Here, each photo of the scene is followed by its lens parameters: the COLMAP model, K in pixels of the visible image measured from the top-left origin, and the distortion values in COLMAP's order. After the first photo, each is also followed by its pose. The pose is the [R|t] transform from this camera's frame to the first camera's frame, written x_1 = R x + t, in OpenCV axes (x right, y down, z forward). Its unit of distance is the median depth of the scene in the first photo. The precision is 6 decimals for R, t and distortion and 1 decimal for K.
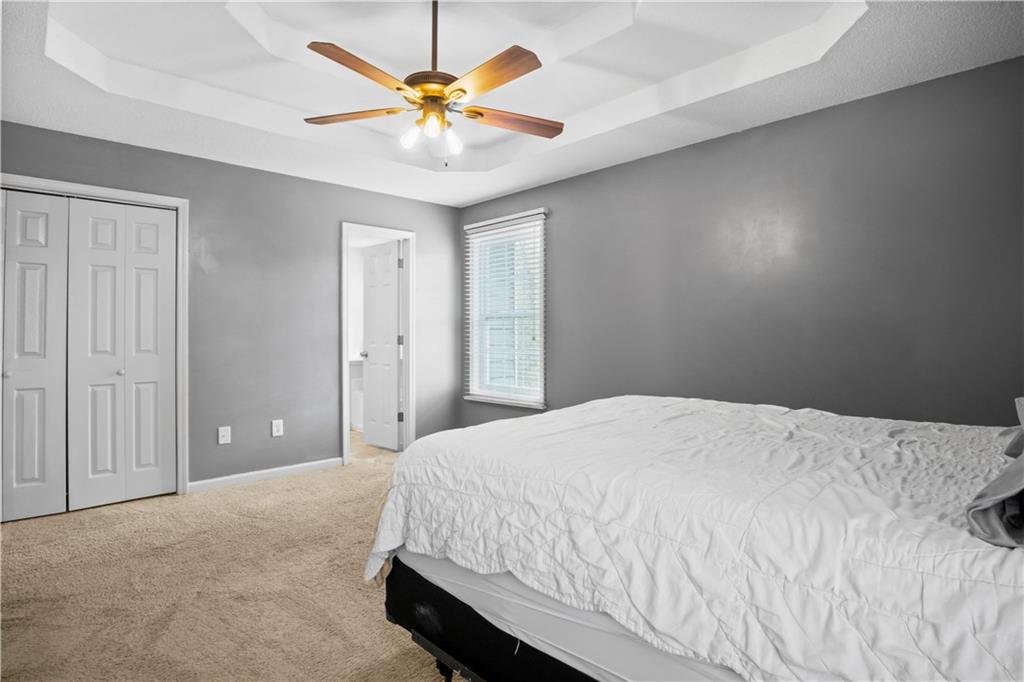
lens RADIAL K [[518.2, 0, 515.9], [0, 518.2, 336.3], [0, 0, 1]] dist [-0.032698, 0.001418]
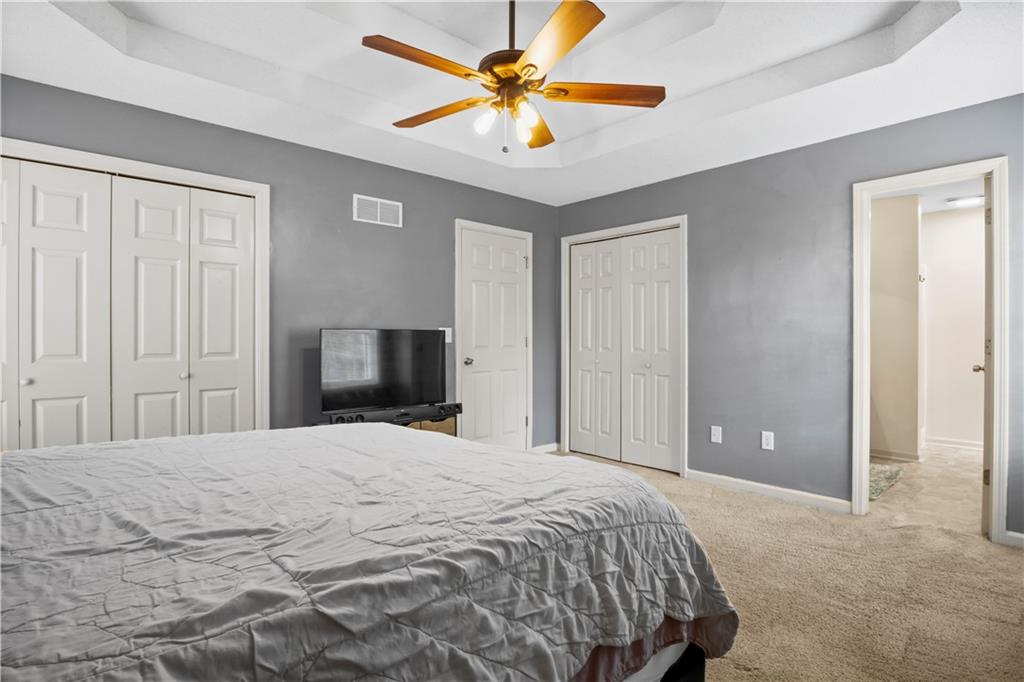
lens RADIAL K [[518.2, 0, 515.9], [0, 518.2, 336.3], [0, 0, 1]] dist [-0.032698, 0.001418]
pose [[-0.023574, -0.003027, -0.999718, 0.472391], [-0.007924, 0.999965, -0.002841, 0.003510], [0.999691, 0.007855, -0.023597, 0.627892]]
